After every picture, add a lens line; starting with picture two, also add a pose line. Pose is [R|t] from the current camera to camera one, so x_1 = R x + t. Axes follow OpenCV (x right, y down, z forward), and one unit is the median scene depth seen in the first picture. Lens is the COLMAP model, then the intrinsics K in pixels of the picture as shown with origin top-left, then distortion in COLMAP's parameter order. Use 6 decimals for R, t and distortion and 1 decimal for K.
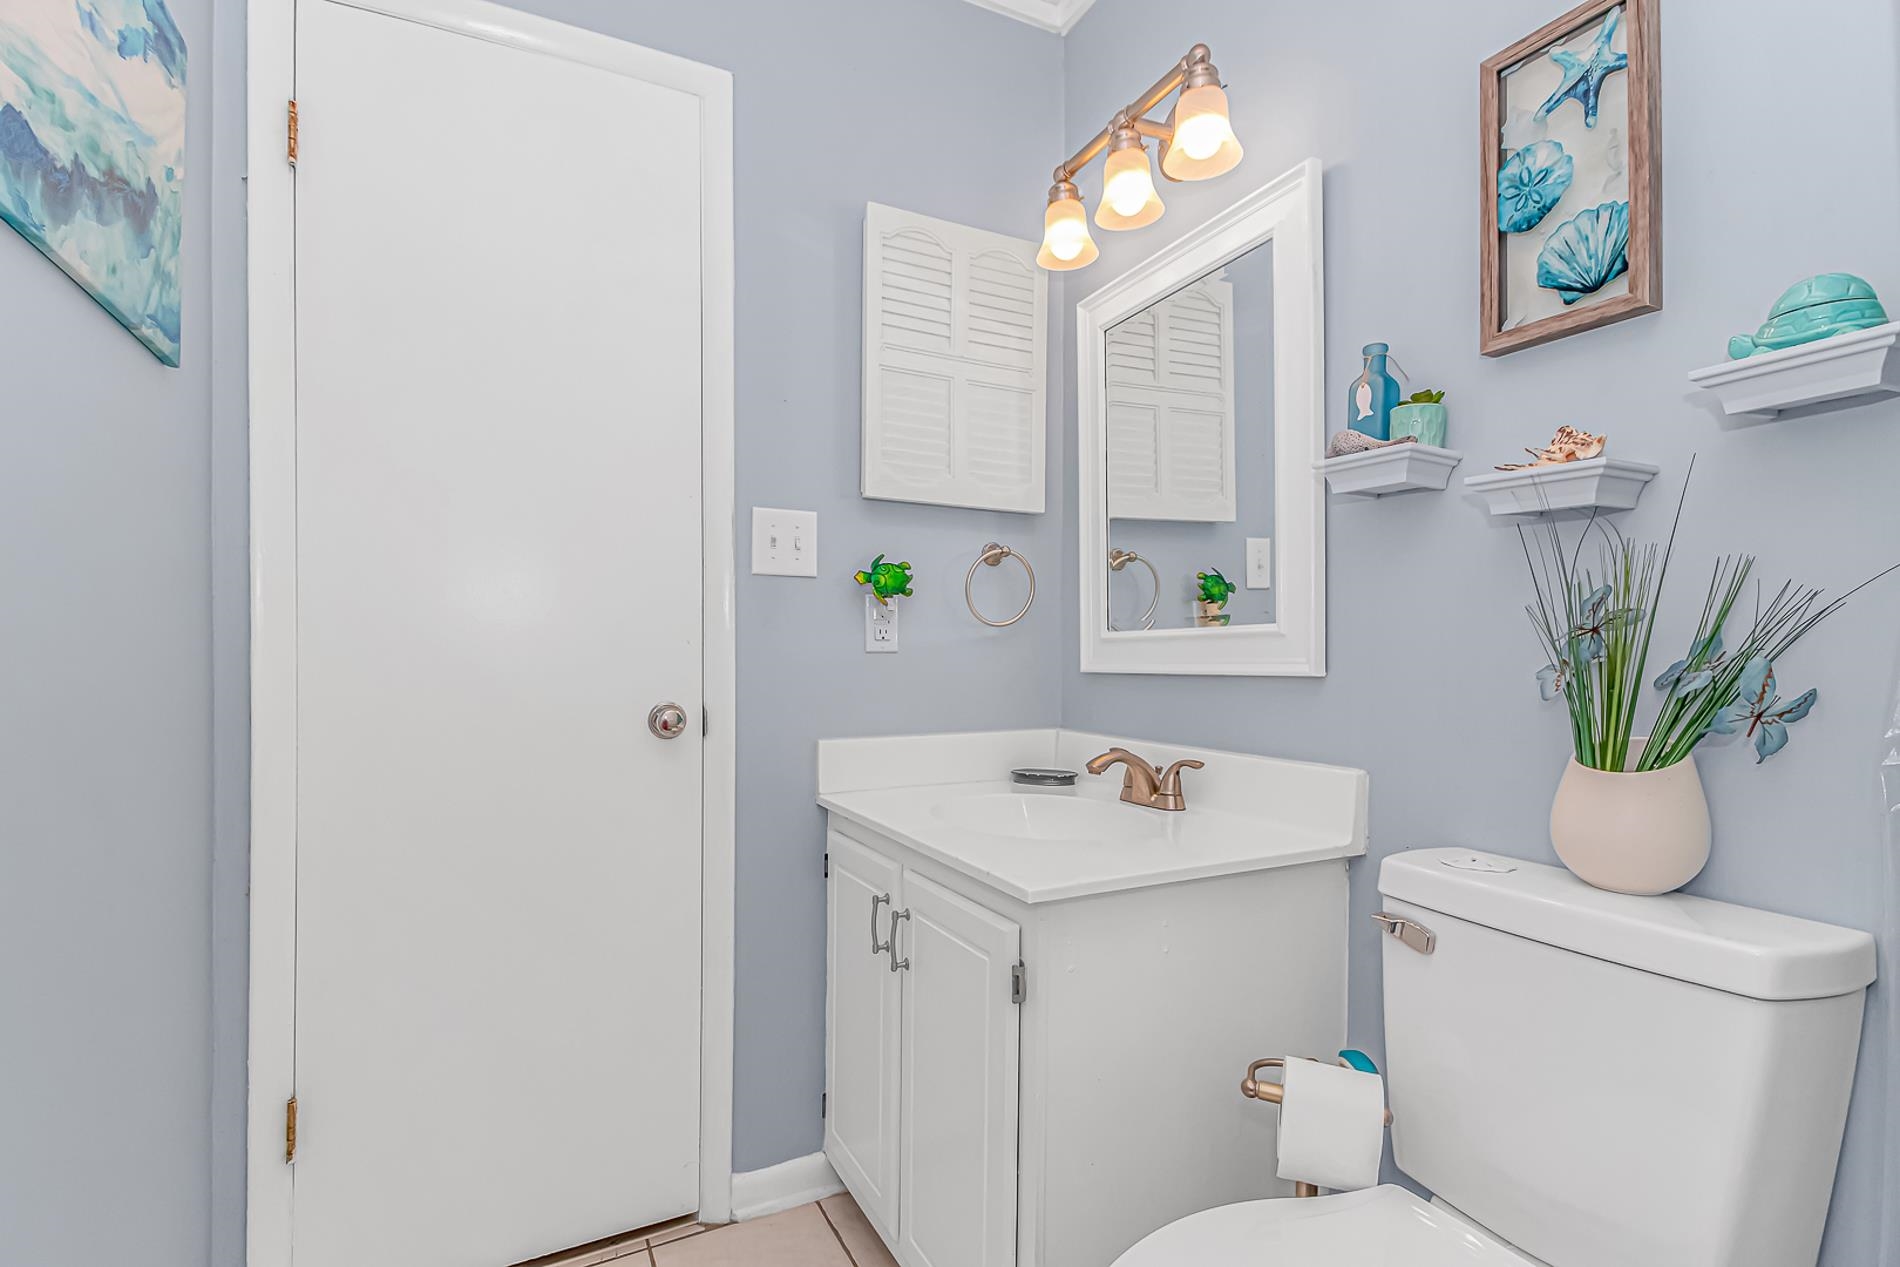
lens RADIAL K [[883.7, 0, 951.5], [0, 883.7, 642.7], [0, 0, 1]] dist [0.001743, -0.005876]
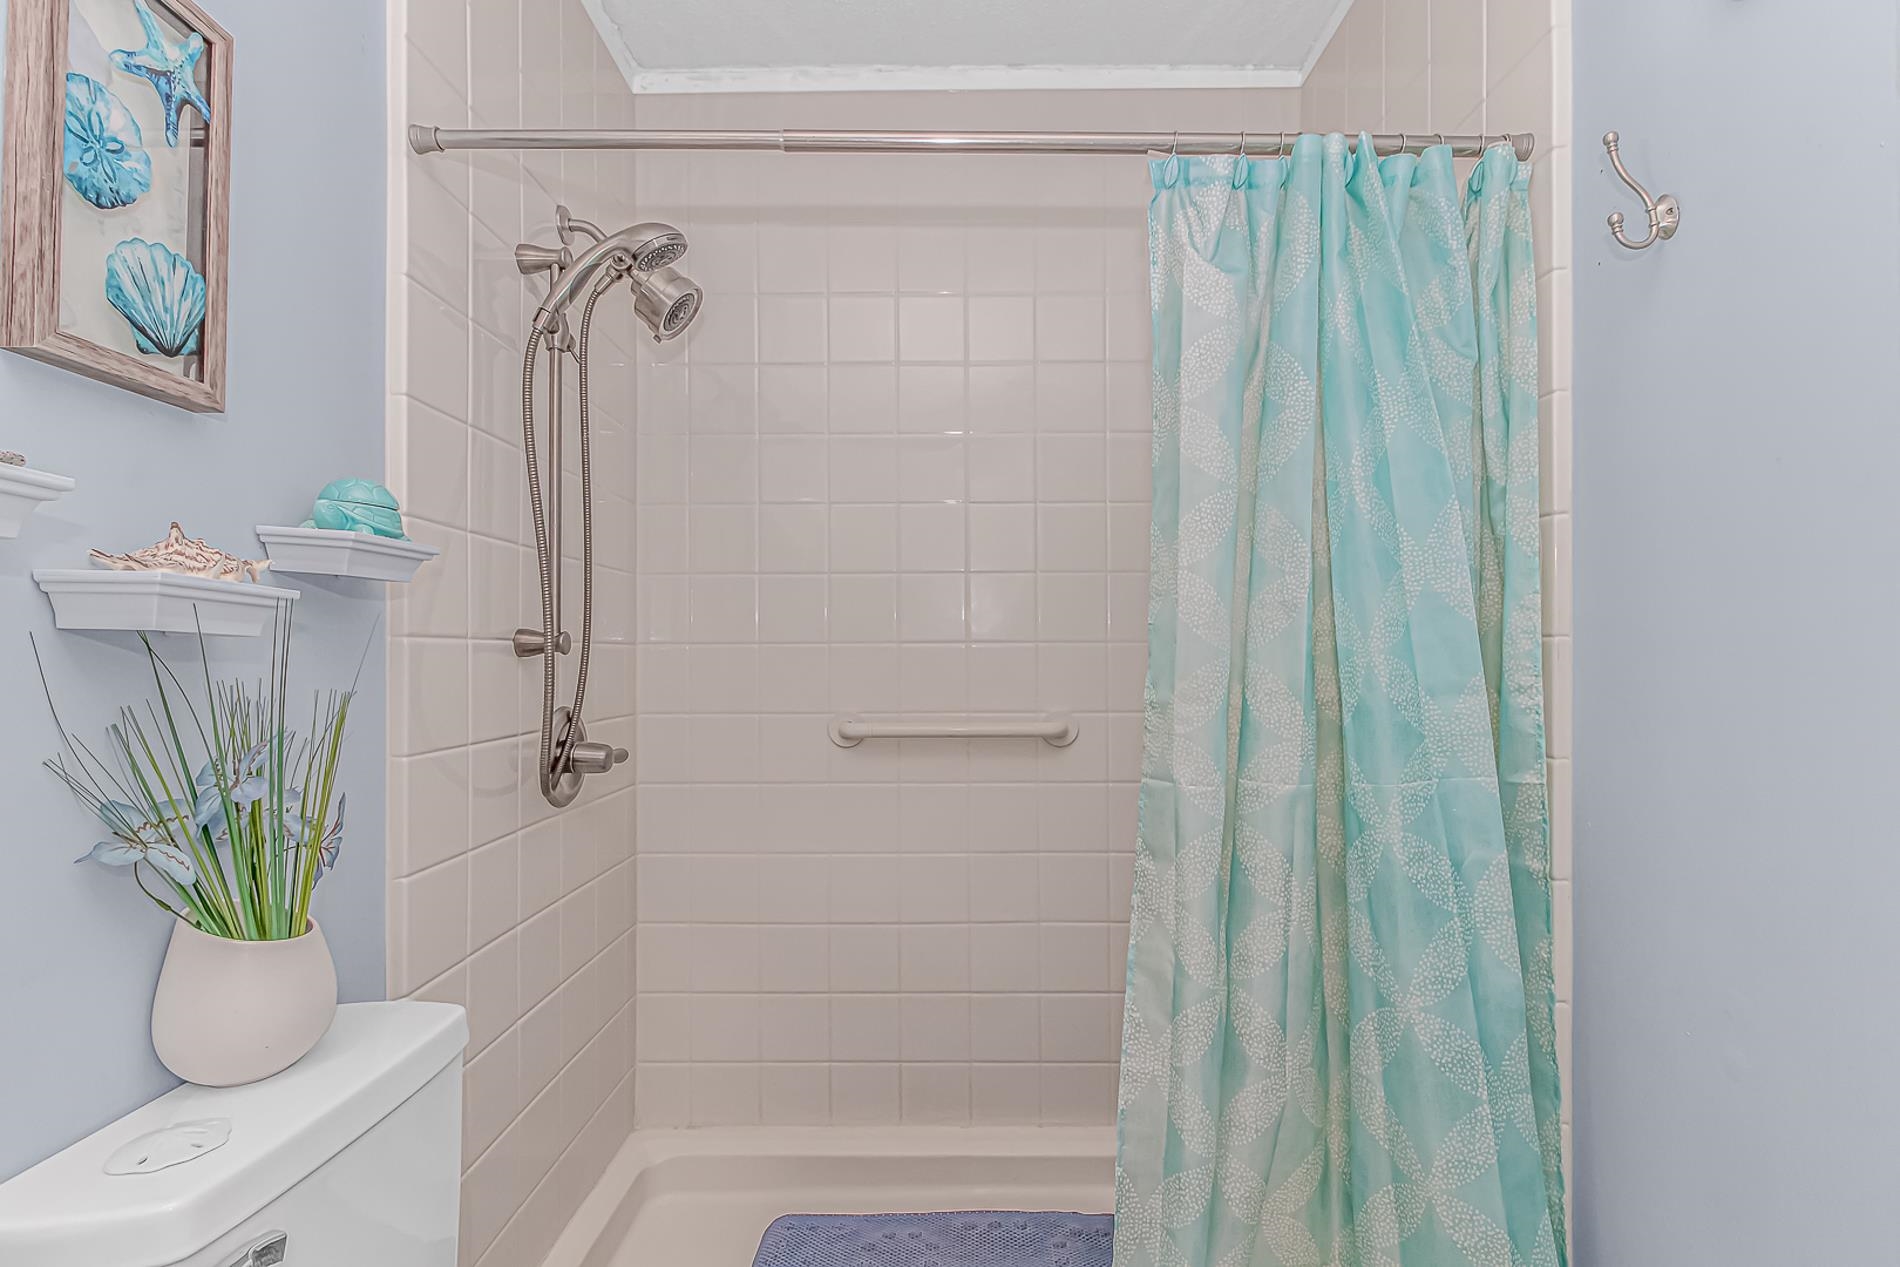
lens RADIAL K [[883.7, 0, 947.9], [0, 883.7, 644.3], [0, 0, 1]] dist [0.001743, -0.005876]
pose [[-0.892509, -0.006323, 0.450985, -0.255367], [-0.020213, 0.999458, -0.025988, -0.127865], [-0.450576, -0.032310, -0.892153, 1.349901]]
